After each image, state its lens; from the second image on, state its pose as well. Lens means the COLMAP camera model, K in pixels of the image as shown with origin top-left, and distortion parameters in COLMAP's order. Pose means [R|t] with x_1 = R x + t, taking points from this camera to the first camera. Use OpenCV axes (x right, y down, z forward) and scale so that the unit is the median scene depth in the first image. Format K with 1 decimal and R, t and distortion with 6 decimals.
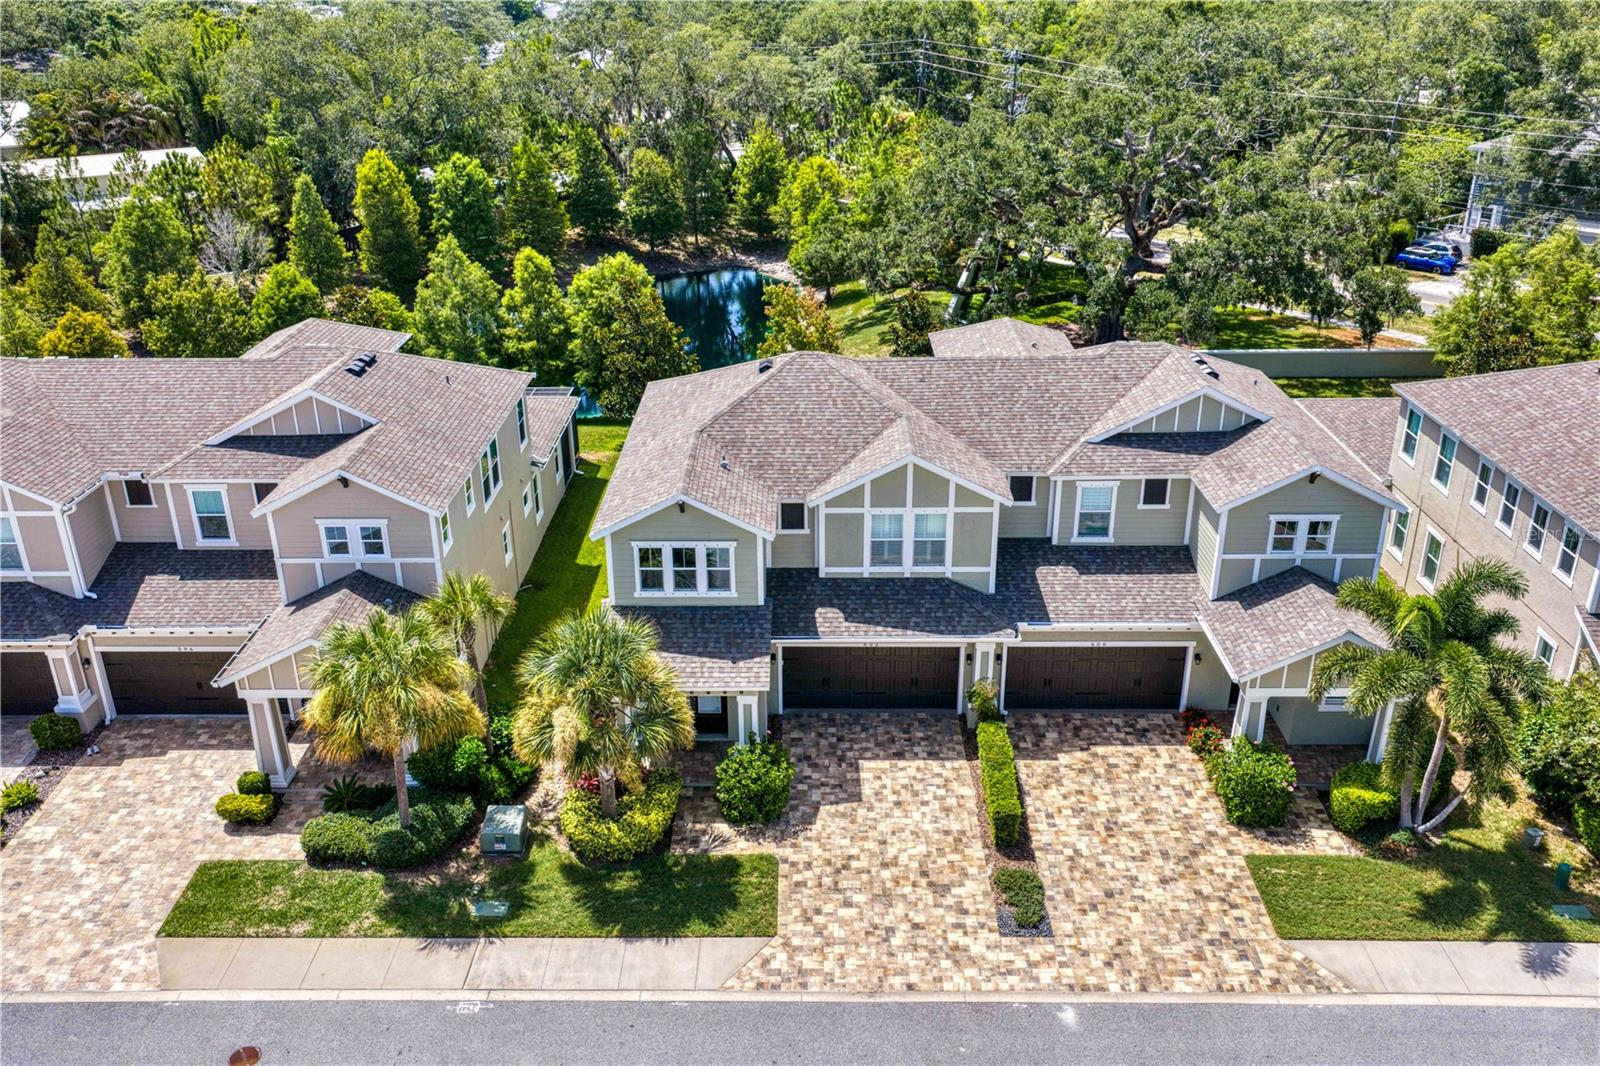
lens RADIAL K [[1299.0, 0, 806.0], [0, 1299.0, 540.2], [0, 0, 1]] dist [0.042117, -0.058577]
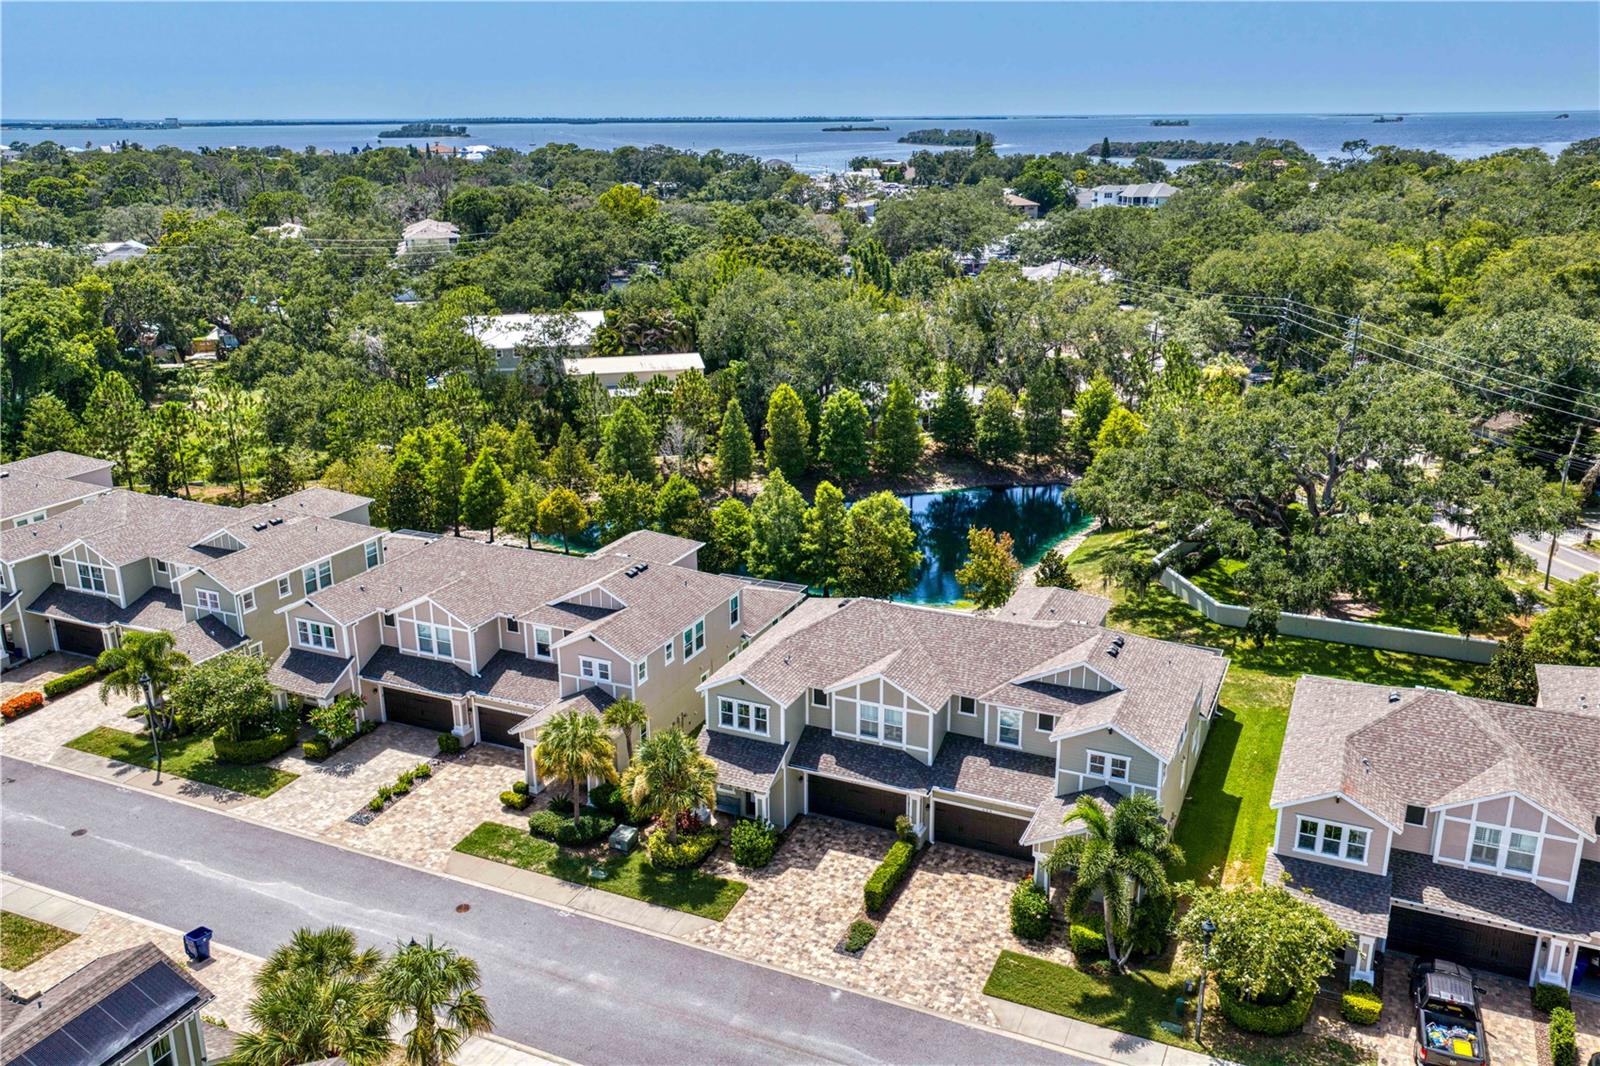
lens RADIAL K [[1299.0, 0, 809.0], [0, 1299.0, 538.7], [0, 0, 1]] dist [0.042117, -0.058577]
pose [[0.914257, 0.125412, -0.385236, 0.617636], [-0.165175, 0.983649, -0.071777, -0.100114], [0.369935, 0.129254, 0.920023, -0.610979]]
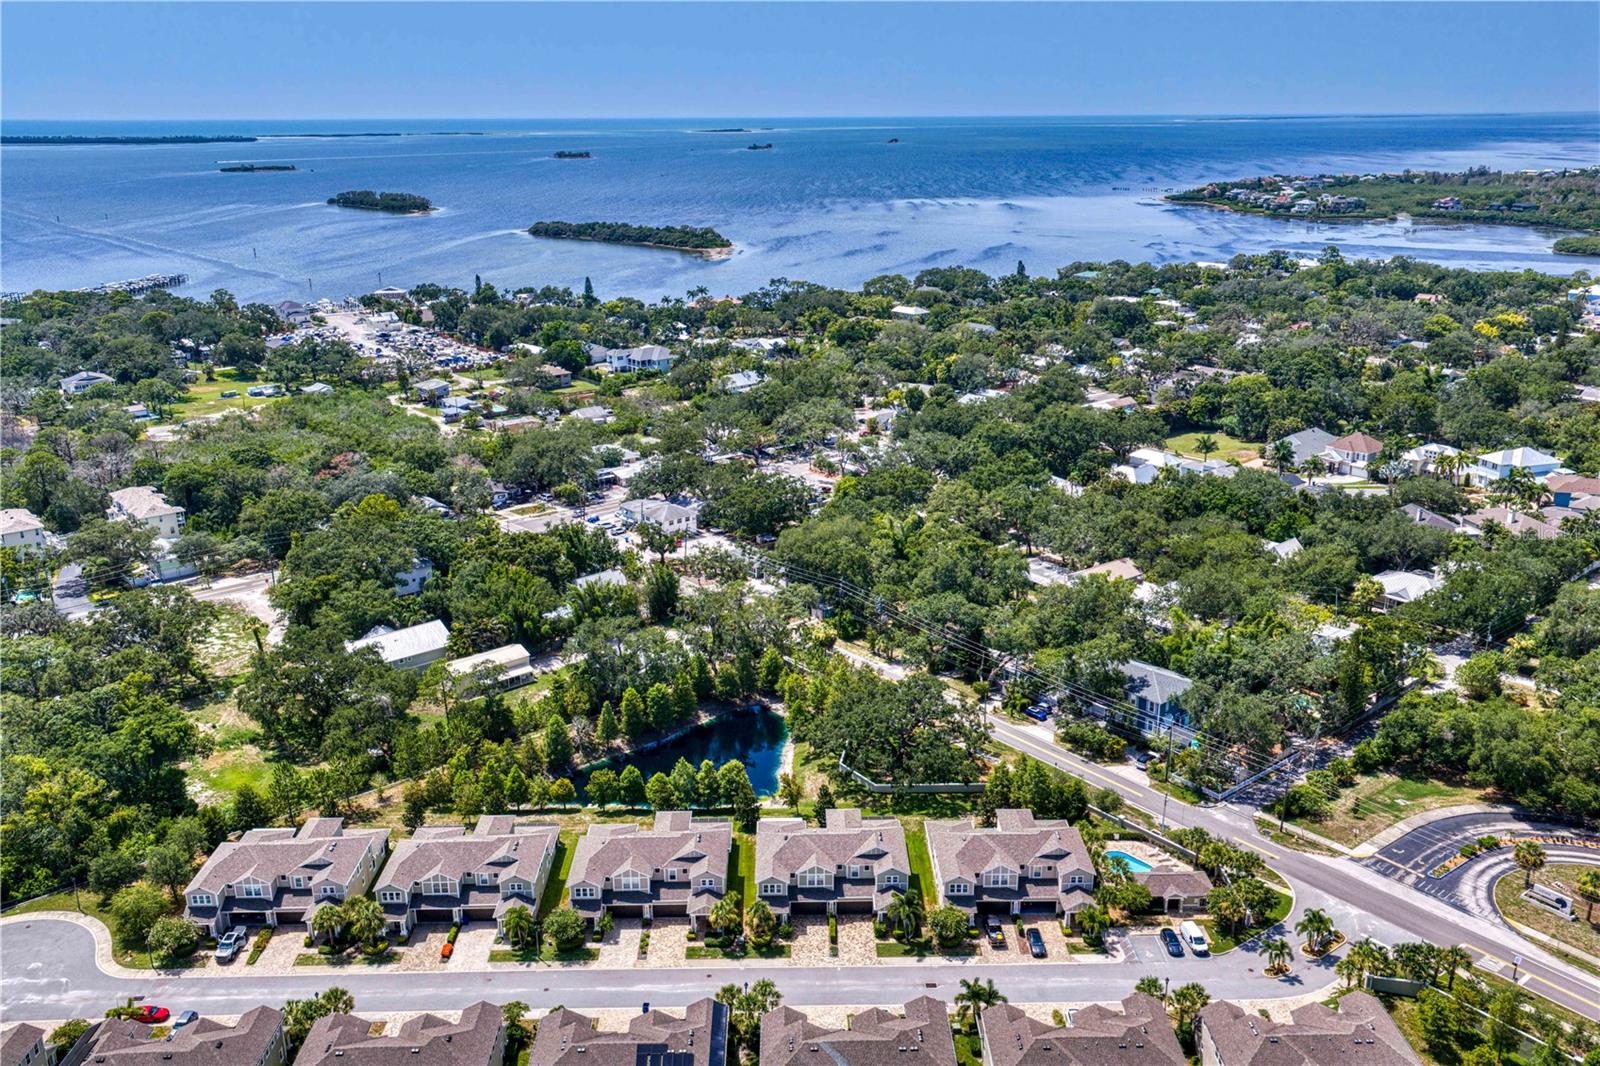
lens RADIAL K [[1299.0, 0, 796.0], [0, 1299.0, 533.1], [0, 0, 1]] dist [0.042117, -0.058577]
pose [[0.999878, -0.008118, 0.013343, -0.054569], [0.009519, 0.994047, -0.108533, -0.798928], [-0.012383, 0.108647, 0.994003, -4.201202]]
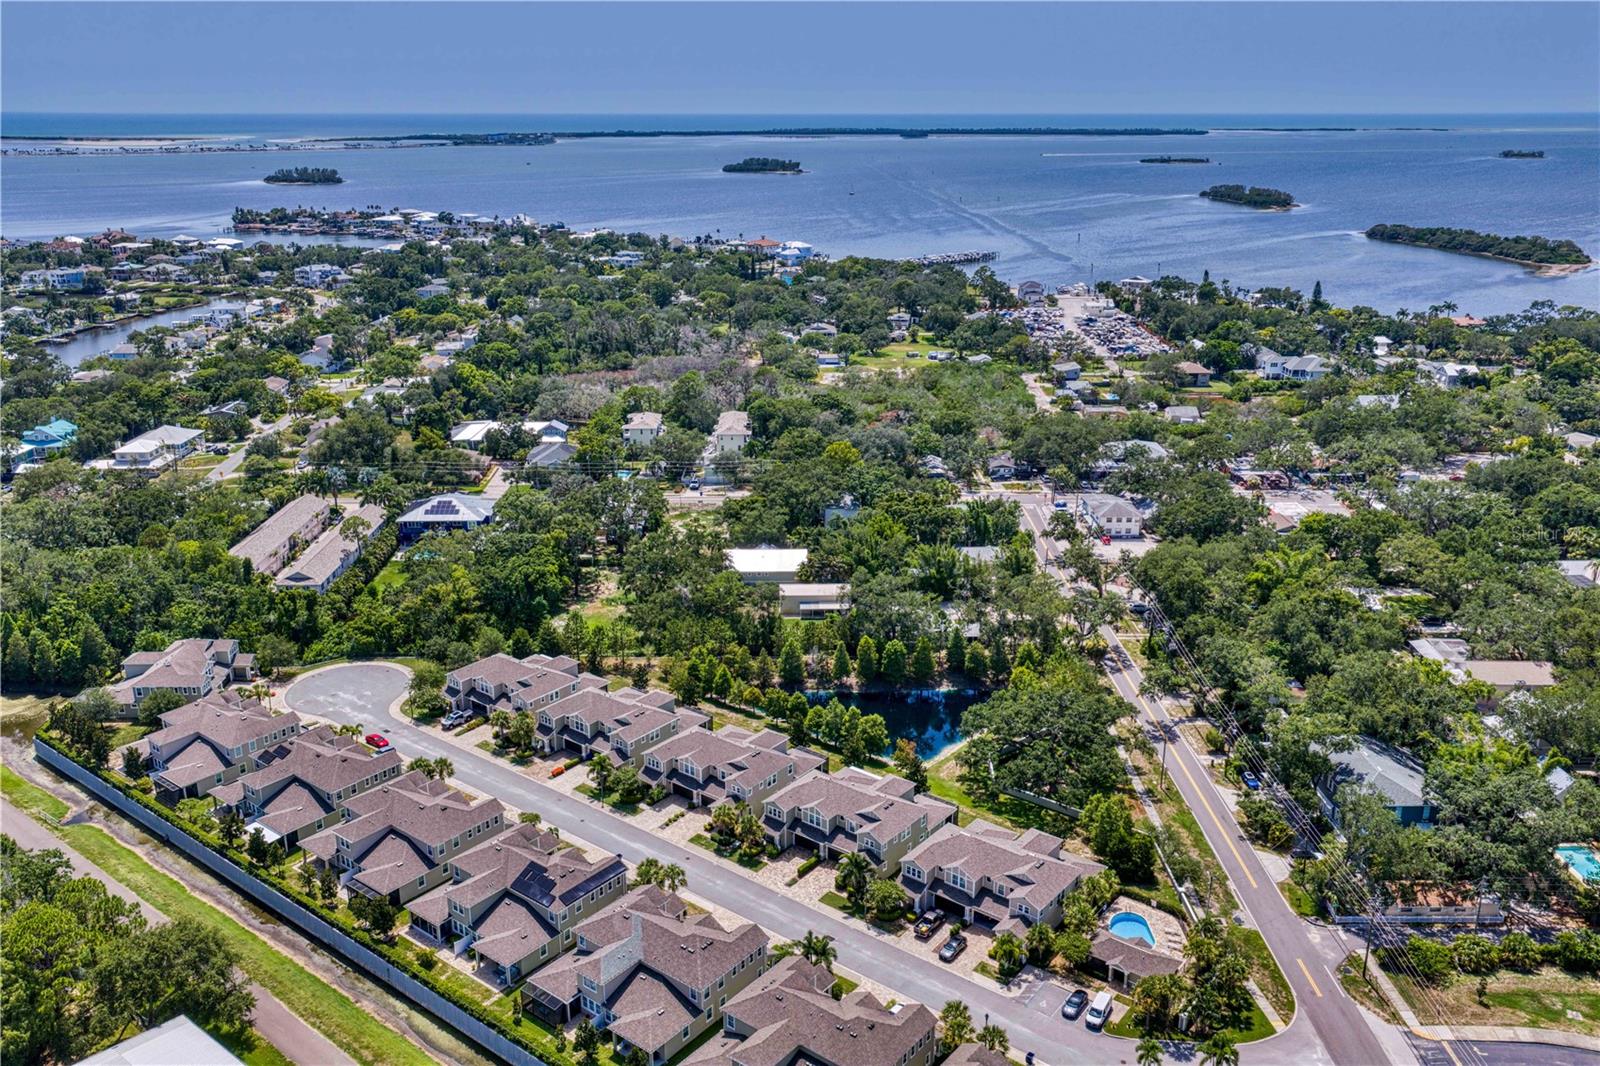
lens RADIAL K [[1299.0, 0, 803.6], [0, 1299.0, 536.7], [0, 0, 1]] dist [0.042117, -0.058577]
pose [[0.786342, 0.194722, -0.586302, 3.050746], [-0.254106, 0.966977, -0.019653, -1.044517], [0.563113, 0.164437, 0.809854, -3.687308]]
